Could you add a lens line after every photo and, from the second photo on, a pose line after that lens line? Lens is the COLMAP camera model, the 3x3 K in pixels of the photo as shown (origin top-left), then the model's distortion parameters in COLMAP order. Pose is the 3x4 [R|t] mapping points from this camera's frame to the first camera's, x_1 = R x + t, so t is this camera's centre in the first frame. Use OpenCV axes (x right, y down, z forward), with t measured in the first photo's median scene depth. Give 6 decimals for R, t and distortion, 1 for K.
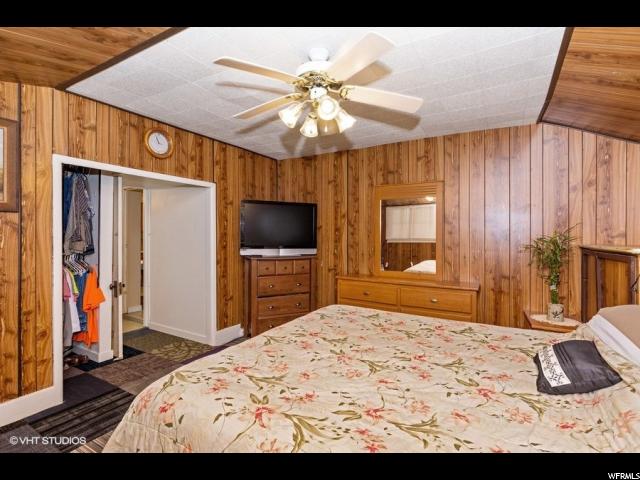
lens RADIAL K [[306.0, 0, 319.5], [0, 306.0, 232.6], [0, 0, 1]] dist [0.001726, -0.000763]
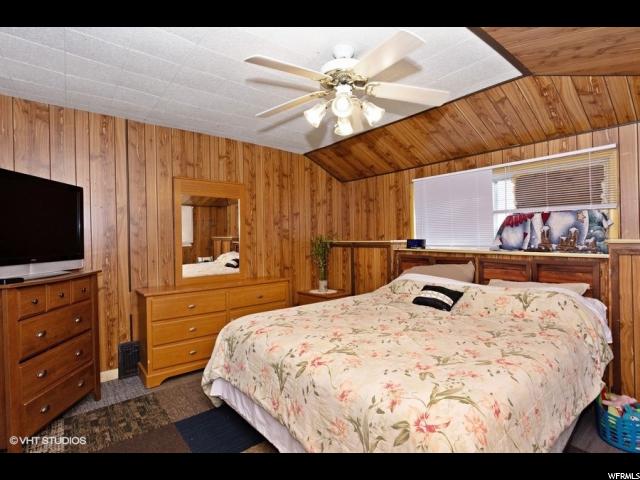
lens RADIAL K [[323.7, 0, 320.0], [0, 323.7, 240.0], [0, 0, 1]] dist [0.002455, 0.000216]
pose [[0.338135, -0.017366, 0.940937, -0.539682], [0.007133, 0.999848, 0.015890, 0.005473], [-0.941071, 0.001339, 0.338208, 0.360070]]
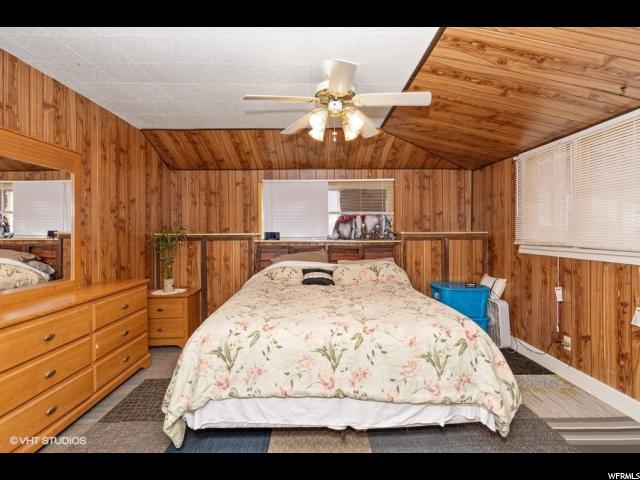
lens RADIAL K [[306.0, 0, 319.5], [0, 306.0, 232.6], [0, 0, 1]] dist [0.001726, -0.000763]
pose [[-0.528060, -0.009036, 0.849159, -0.514701], [-0.004477, 0.999959, 0.007856, 0.013519], [-0.849195, 0.000347, -0.528079, 0.859444]]
